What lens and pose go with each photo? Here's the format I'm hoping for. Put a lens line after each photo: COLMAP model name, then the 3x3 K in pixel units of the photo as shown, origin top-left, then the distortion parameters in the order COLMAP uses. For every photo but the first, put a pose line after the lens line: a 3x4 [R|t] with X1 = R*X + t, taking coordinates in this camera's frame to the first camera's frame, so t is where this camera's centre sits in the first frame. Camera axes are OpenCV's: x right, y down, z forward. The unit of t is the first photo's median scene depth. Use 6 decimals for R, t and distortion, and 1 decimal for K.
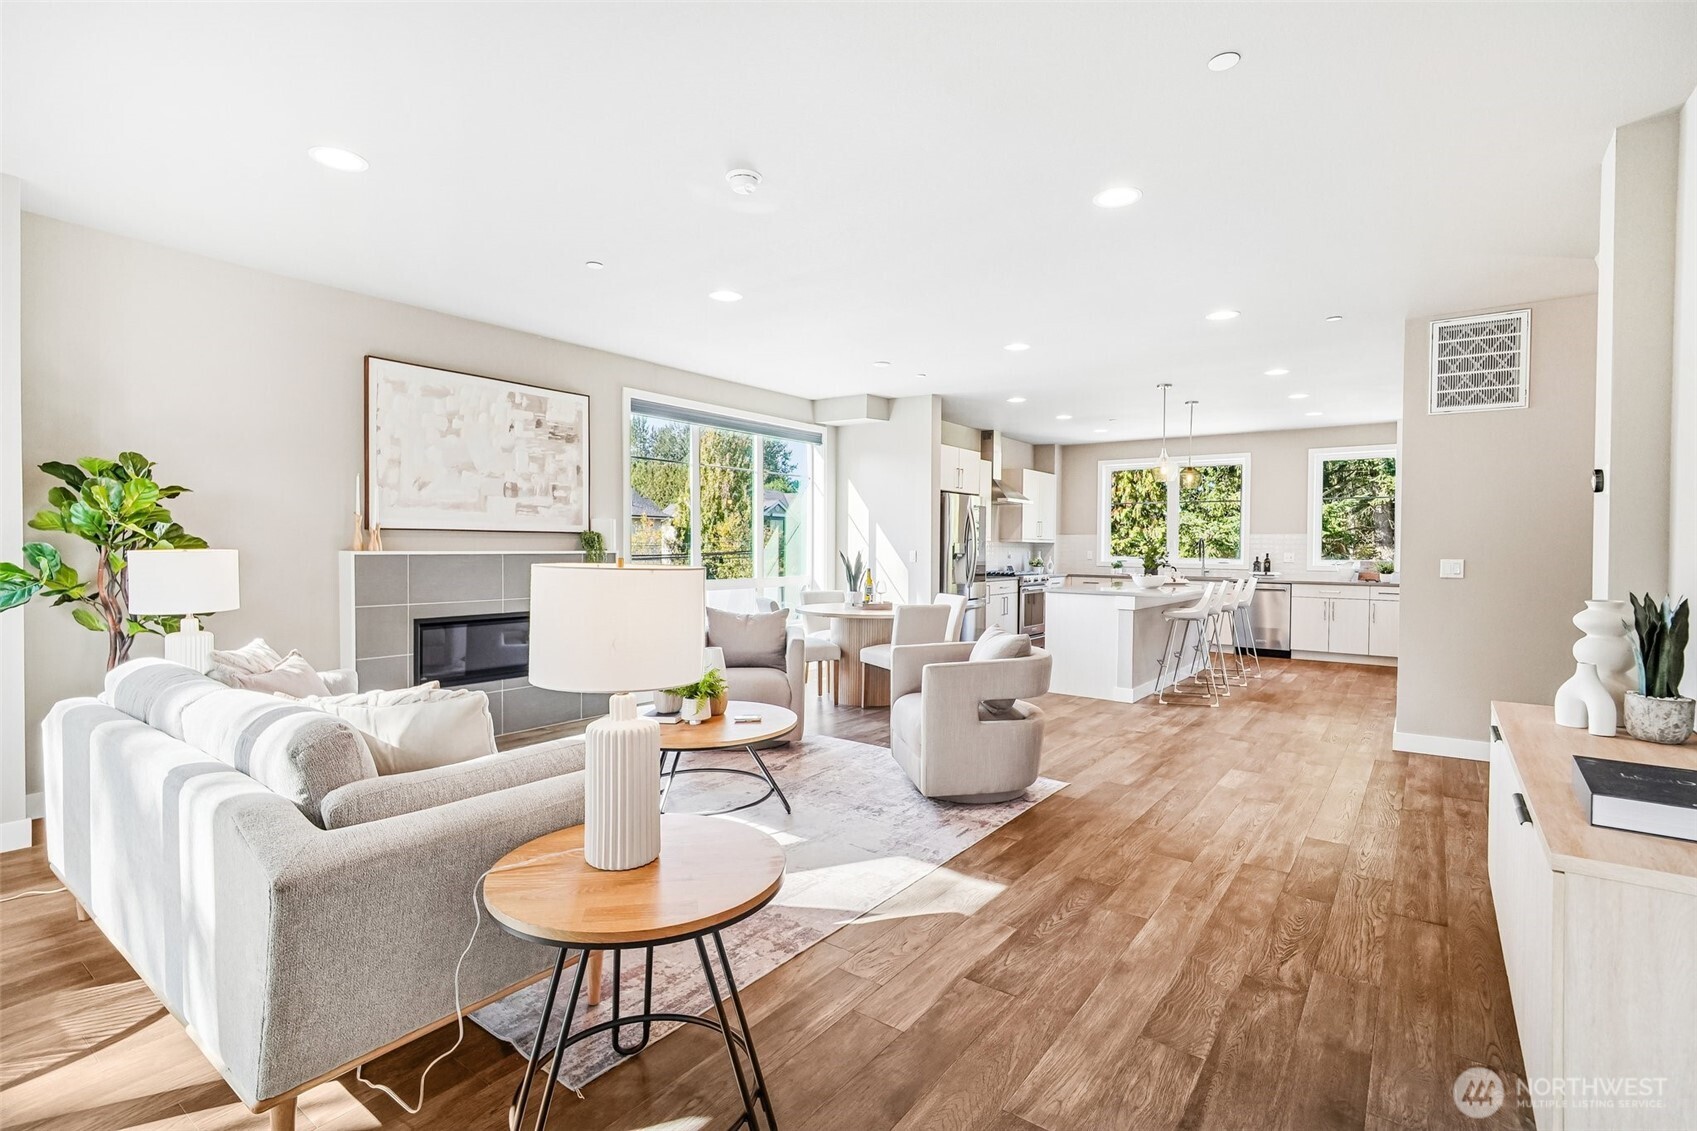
lens RADIAL K [[796.4, 0, 845.0], [0, 796.4, 559.6], [0, 0, 1]] dist [-0.006603, 0.001559]
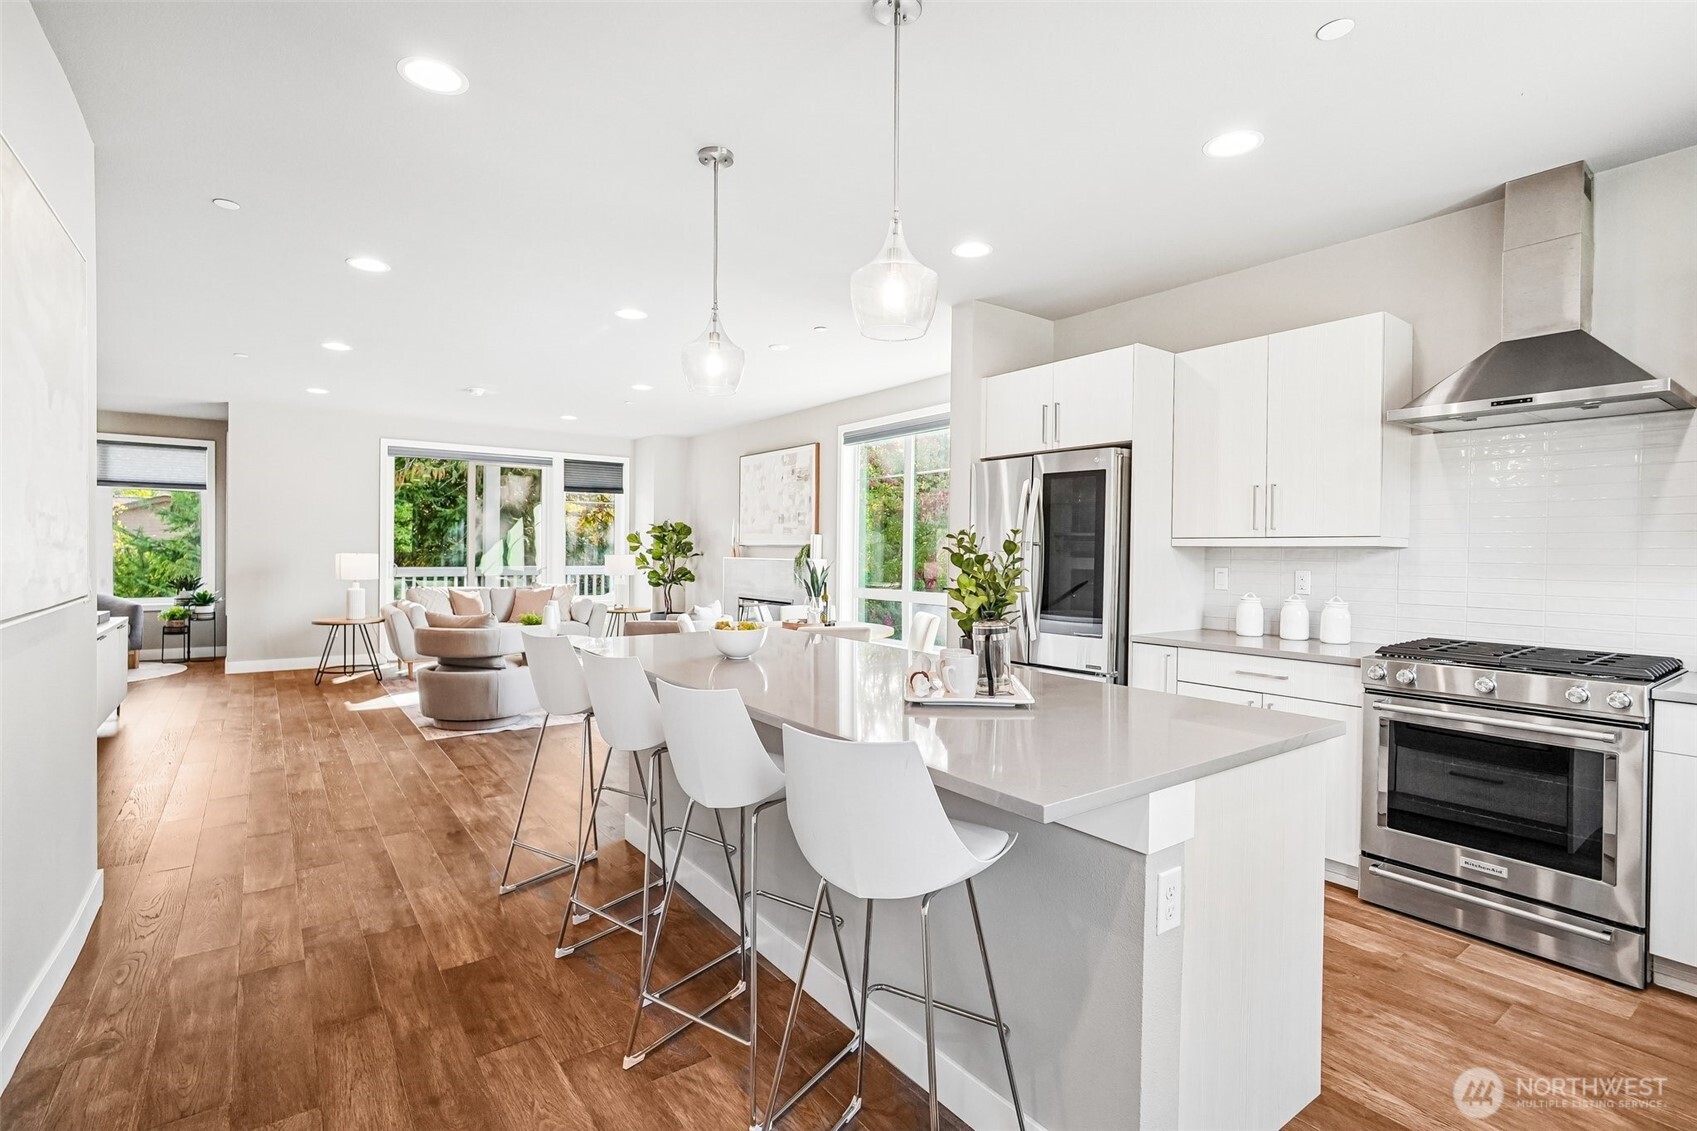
lens RADIAL K [[796.4, 0, 845.0], [0, 796.4, 559.6], [0, 0, 1]] dist [-0.006603, 0.001559]
pose [[-0.288266, -0.003210, -0.957545, 1.027487], [-0.028884, 0.999568, 0.005345, -0.021116], [0.957115, 0.029198, -0.288234, 1.577587]]
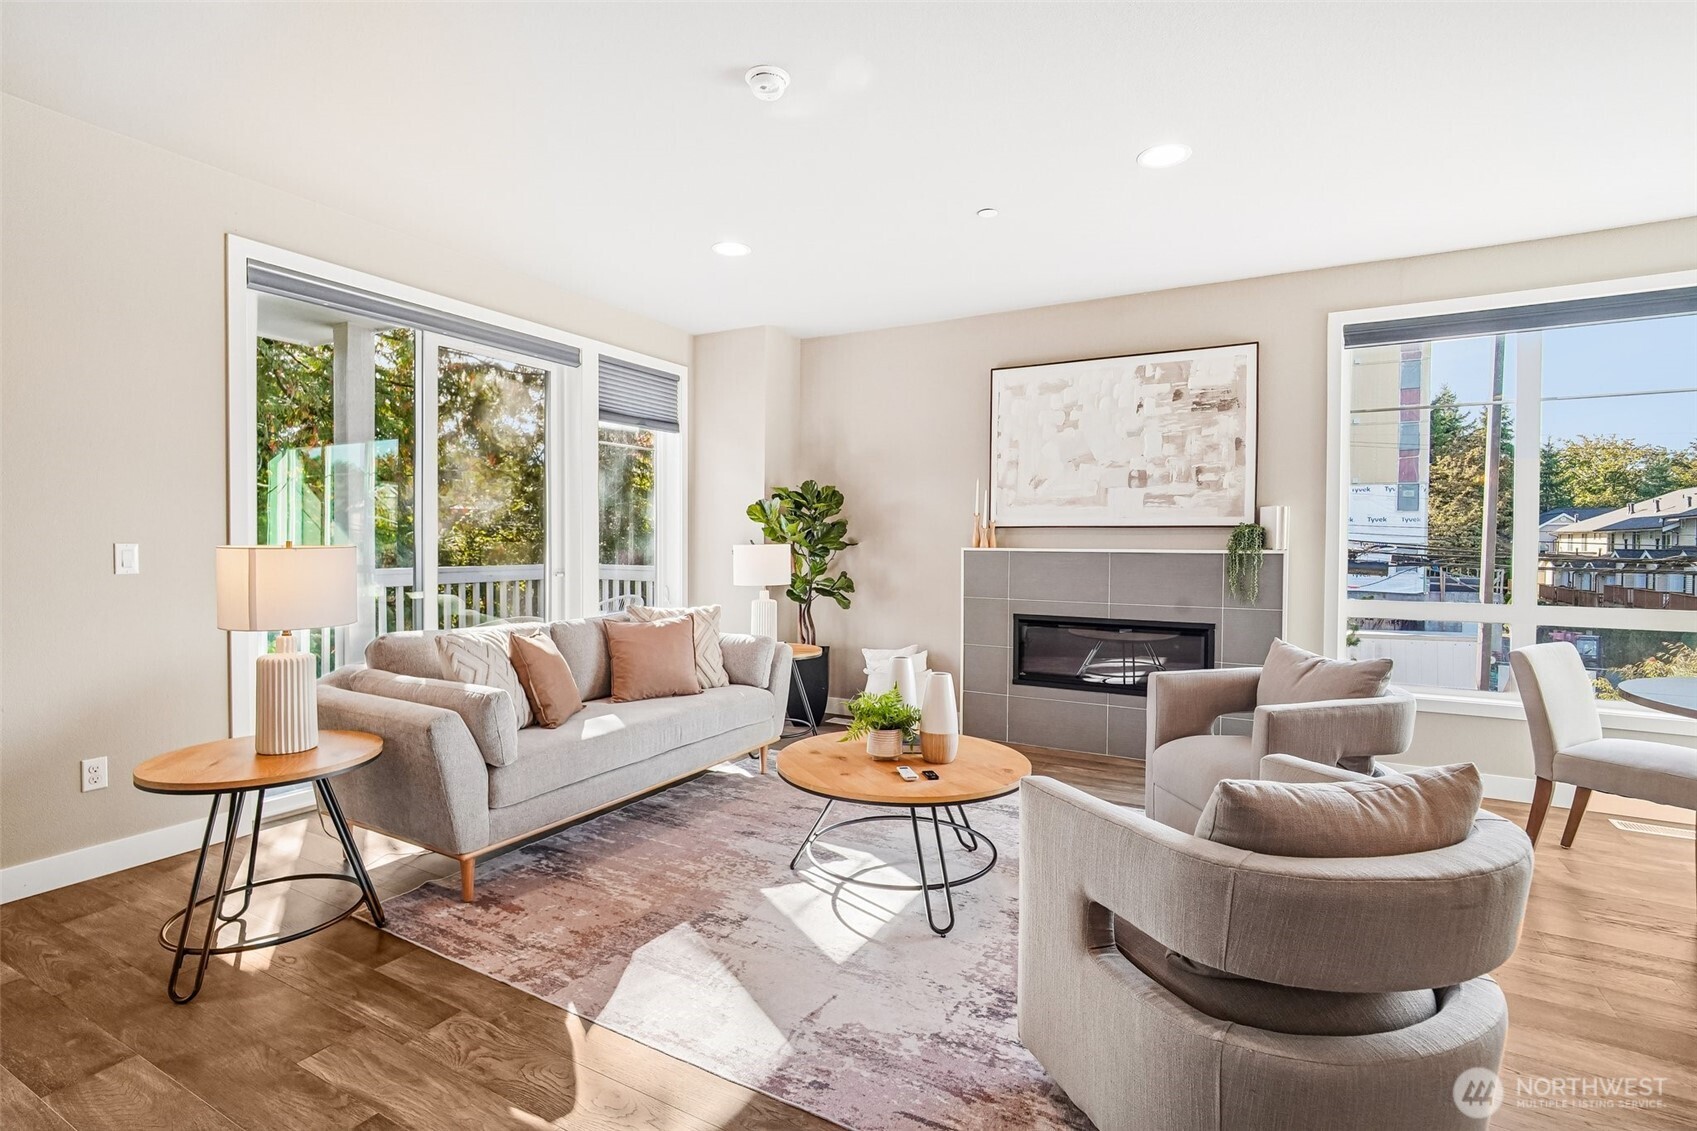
lens RADIAL K [[796.4, 0, 845.0], [0, 796.4, 559.6], [0, 0, 1]] dist [-0.006603, 0.001559]
pose [[0.129159, 0.014361, -0.991520, 0.404496], [-0.022548, 0.999679, 0.011542, -0.002437], [0.991367, 0.020866, 0.129442, 0.577521]]
